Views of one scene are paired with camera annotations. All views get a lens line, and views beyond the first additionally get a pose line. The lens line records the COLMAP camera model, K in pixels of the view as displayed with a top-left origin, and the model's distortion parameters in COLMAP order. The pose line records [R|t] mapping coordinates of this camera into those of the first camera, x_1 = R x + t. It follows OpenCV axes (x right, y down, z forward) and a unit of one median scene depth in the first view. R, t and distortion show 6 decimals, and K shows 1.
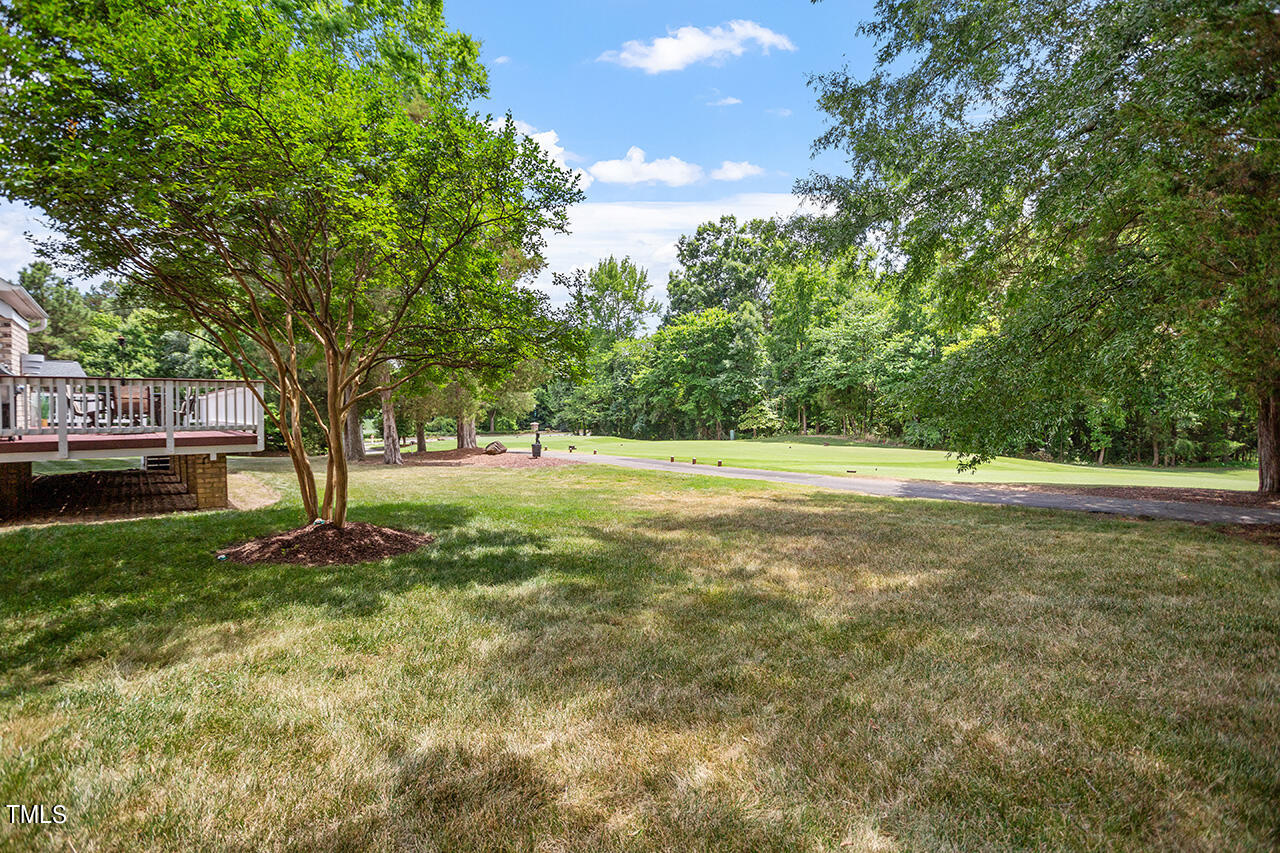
lens RADIAL K [[616.8, 0, 638.0], [0, 616.8, 444.3], [0, 0, 1]] dist [-0.000736, 0.000399]
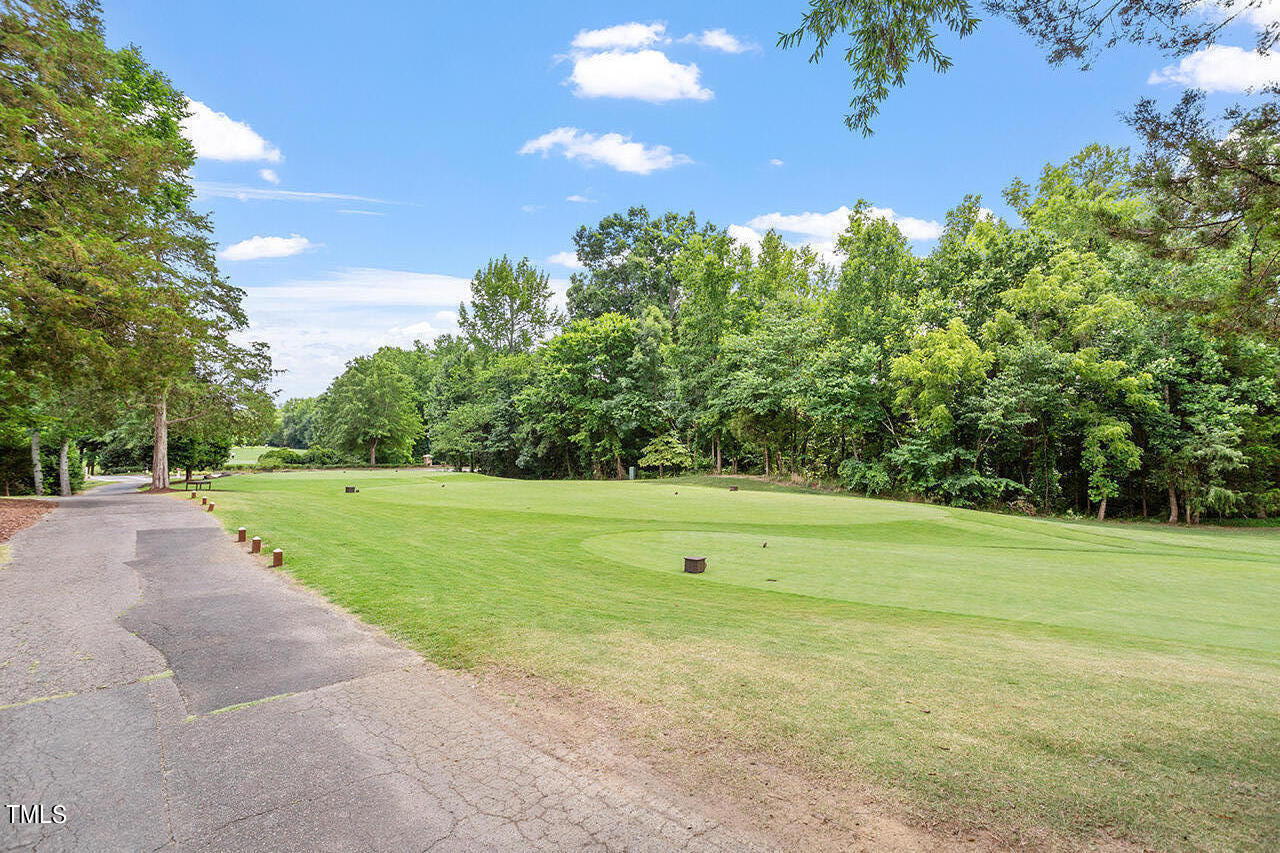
lens RADIAL K [[616.8, 0, 638.0], [0, 616.8, 444.3], [0, 0, 1]] dist [-0.000736, 0.000399]
pose [[0.998038, 0.013415, 0.061152, 0.114874], [-0.009890, 0.998291, -0.057589, -0.007115], [-0.061820, 0.056871, 0.996466, 0.224531]]
